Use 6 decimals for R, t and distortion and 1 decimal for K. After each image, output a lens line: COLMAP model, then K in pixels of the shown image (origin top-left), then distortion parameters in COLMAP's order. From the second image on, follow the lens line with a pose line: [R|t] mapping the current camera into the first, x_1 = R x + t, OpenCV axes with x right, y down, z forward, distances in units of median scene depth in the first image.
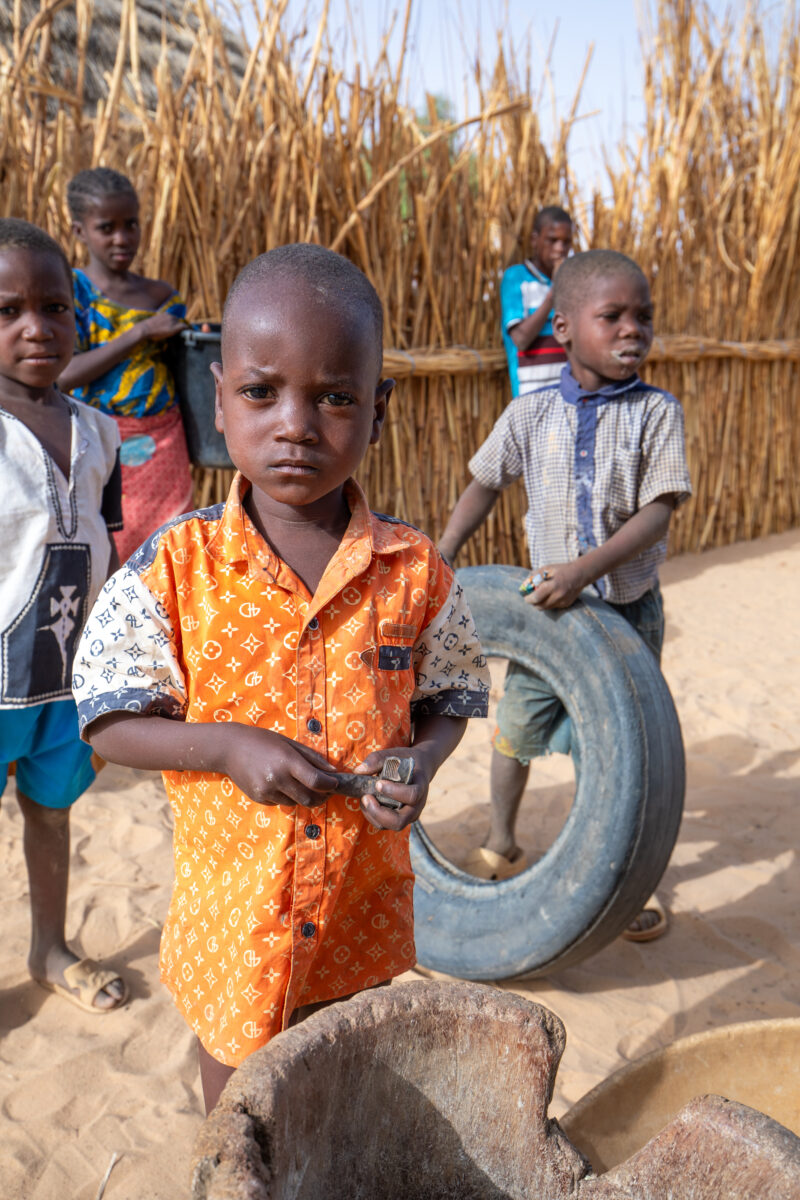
lens RADIAL K [[1140.3, 0, 401.4], [0, 1140.3, 597.6], [0, 0, 1]] dist [0.044045, 0.000000]
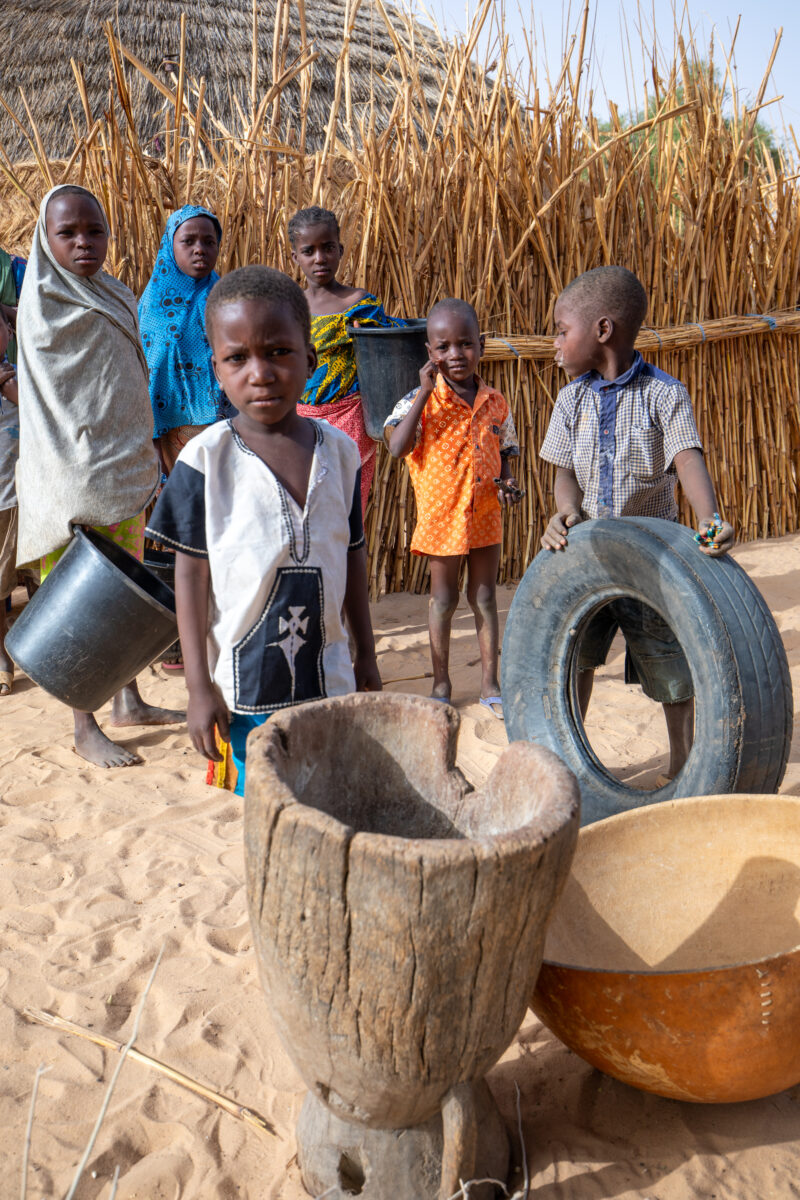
lens RADIAL K [[1140.3, 0, 393.7], [0, 1140.3, 602.8], [0, 0, 1]] dist [0.044045, 0.000000]
pose [[0.970932, -0.006506, -0.239268, 0.094168], [0.010050, 0.999857, 0.013597, 0.032789], [0.239145, -0.015607, 0.970858, -0.157886]]
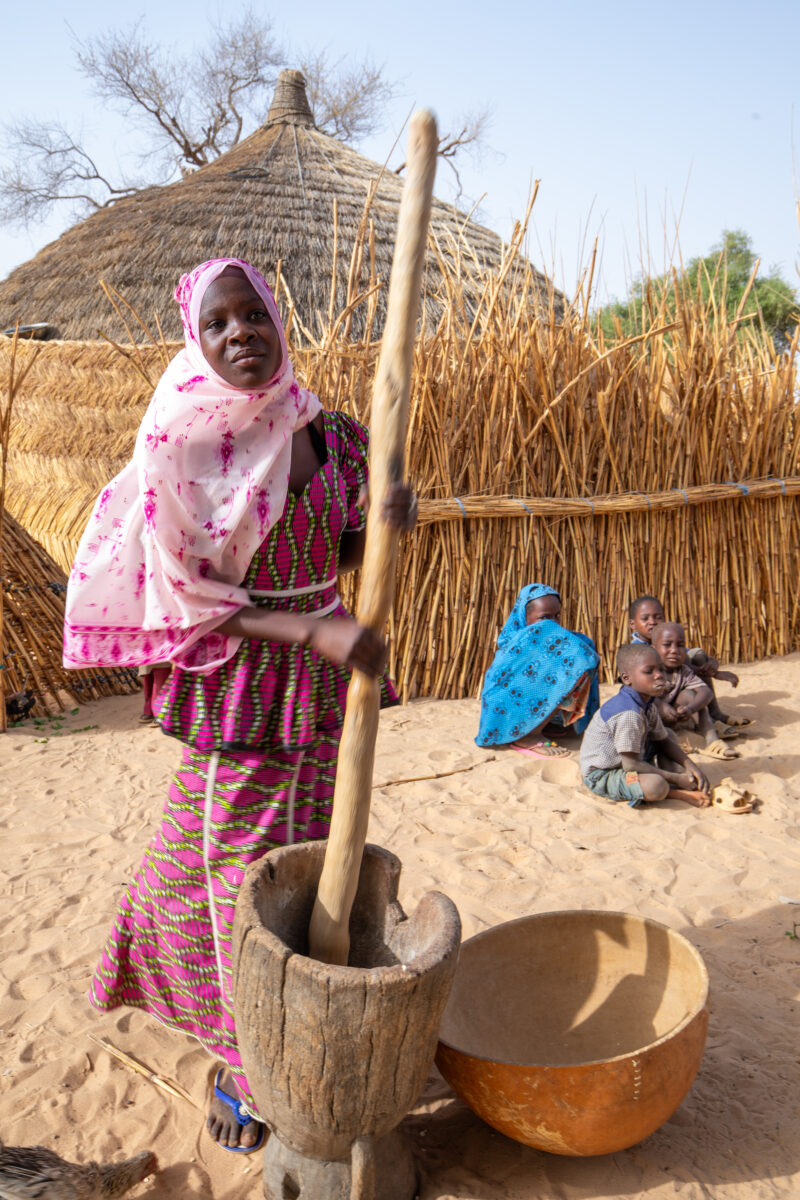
lens RADIAL K [[976.4, 0, 392.4], [0, 976.4, 595.6], [0, 0, 1]] dist [0.025895, 0.003401]
pose [[0.950072, 0.024797, -0.311045, 0.163431], [-0.043315, 0.997667, -0.052766, -0.022706], [0.309011, 0.063604, 0.948929, -0.228137]]
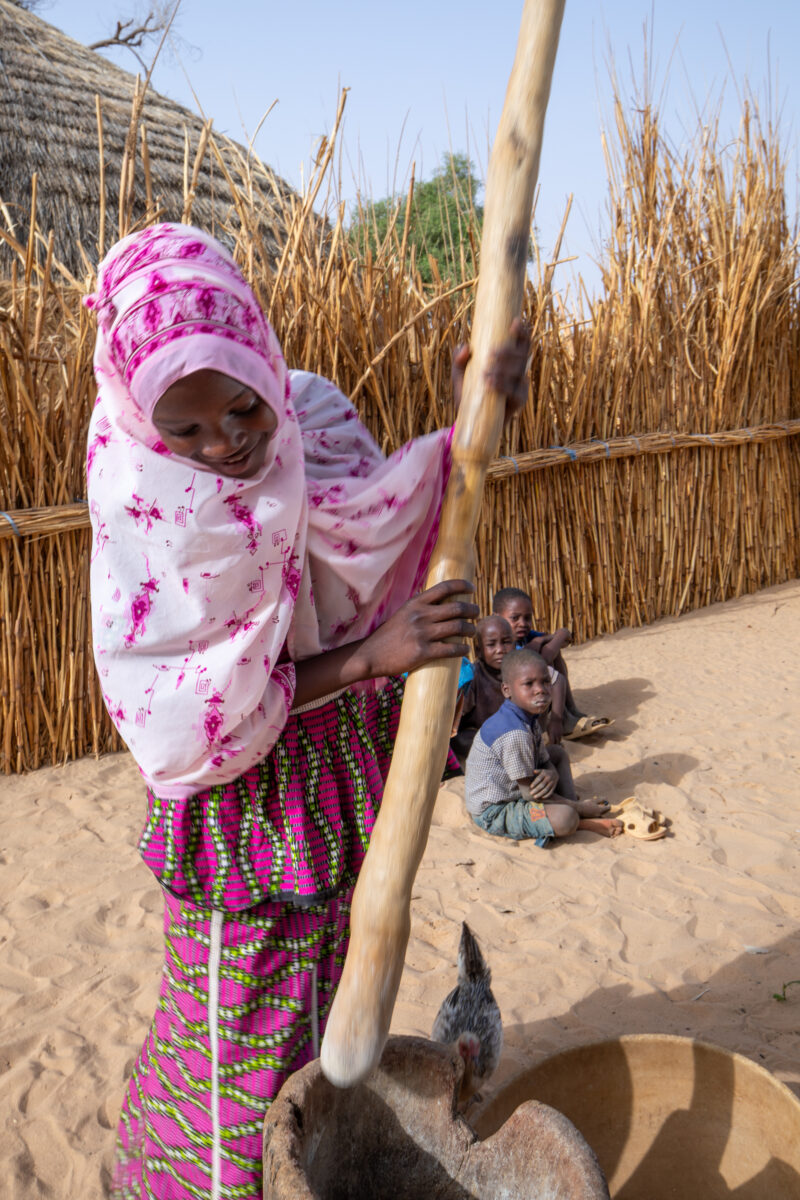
lens RADIAL K [[1081.0, 0, 392.7], [0, 1081.0, 597.9], [0, 0, 1]] dist [0.026607, 0.014749]
pose [[0.998797, -0.024931, -0.042223, 0.026911], [0.024398, 0.999617, -0.013094, -0.071658], [0.042533, 0.012048, 0.999022, -0.153979]]
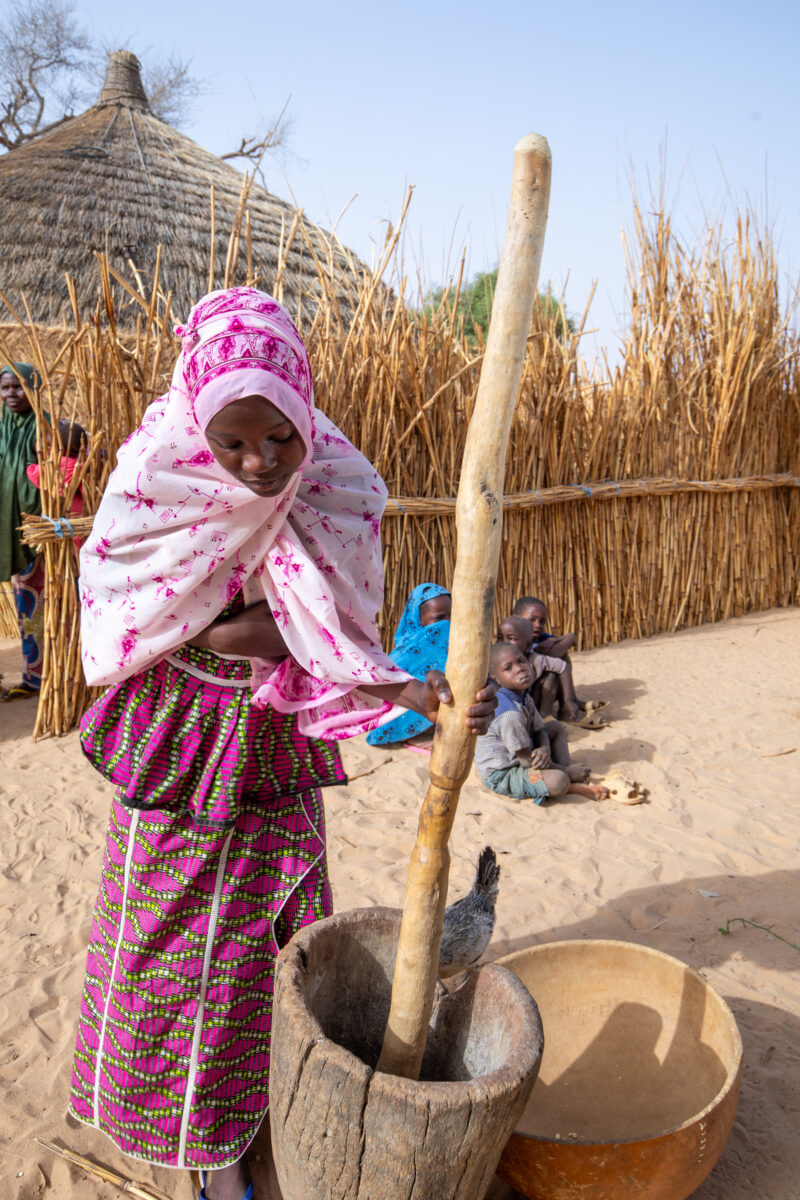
lens RADIAL K [[907.9, 0, 399.9], [0, 907.9, 592.7], [0, 0, 1]] dist [0.008467, 0.013500]
pose [[0.995495, 0.021627, -0.092315, 0.046438], [-0.025466, 0.998850, -0.040616, -0.047872], [0.091330, 0.042784, 0.994901, -0.175560]]
